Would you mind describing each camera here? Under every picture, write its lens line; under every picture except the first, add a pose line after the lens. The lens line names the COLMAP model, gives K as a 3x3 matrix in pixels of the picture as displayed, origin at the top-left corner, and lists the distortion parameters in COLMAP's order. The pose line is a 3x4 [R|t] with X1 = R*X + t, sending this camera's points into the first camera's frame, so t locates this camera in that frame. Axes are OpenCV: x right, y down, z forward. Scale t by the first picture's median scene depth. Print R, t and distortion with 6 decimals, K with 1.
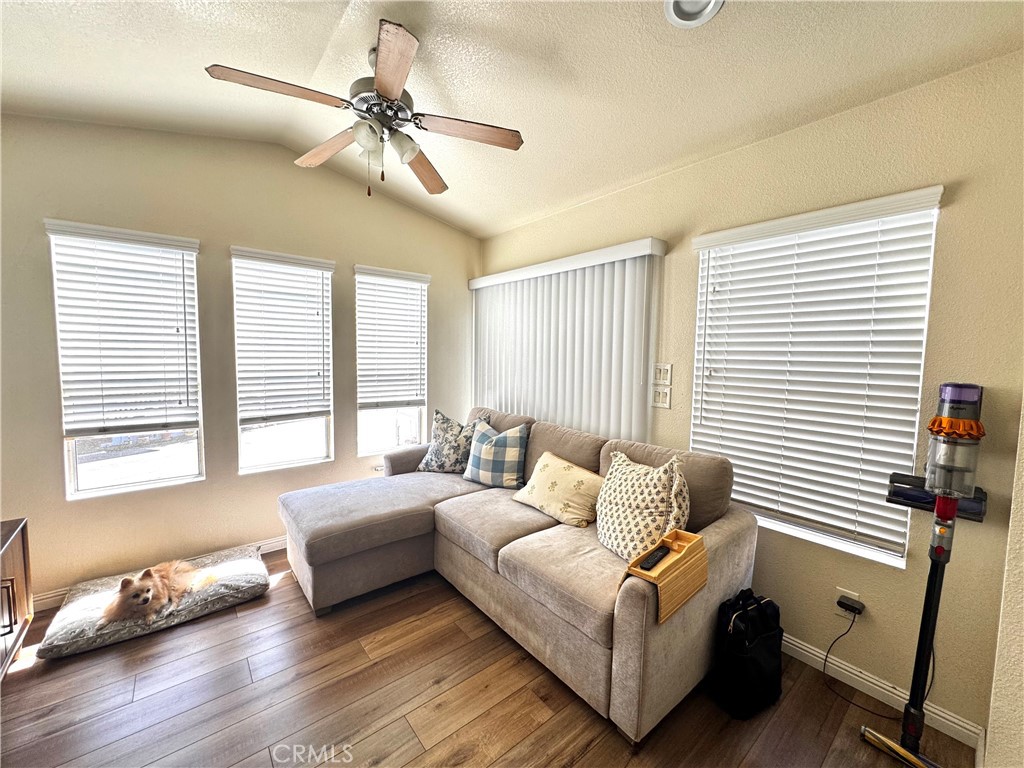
lens RADIAL K [[413.3, 0, 512.0], [0, 413.3, 384.0], [0, 0, 1]] dist [-0.000216, 0.000051]
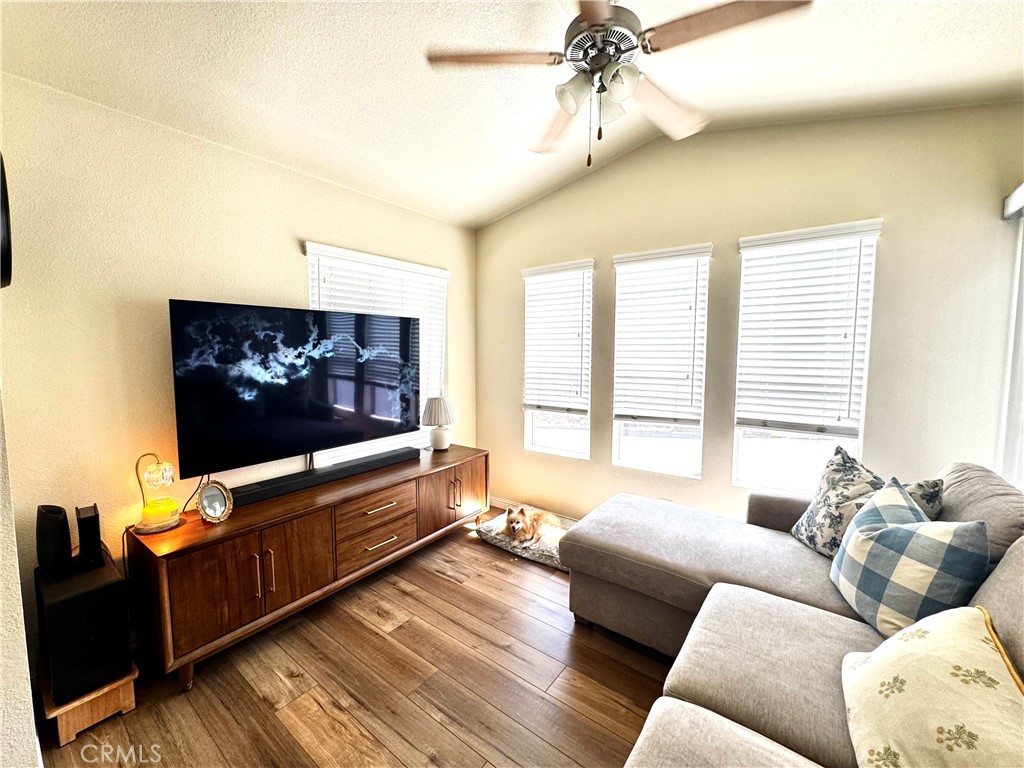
lens RADIAL K [[406.9, 0, 512.6], [0, 406.9, 387.2], [0, 0, 1]] dist [-0.000373, -0.000142]
pose [[0.238272, 0.070917, -0.968606, 0.301440], [-0.076562, 0.995598, 0.054060, -0.021079], [0.968176, 0.061278, 0.242653, 0.457533]]
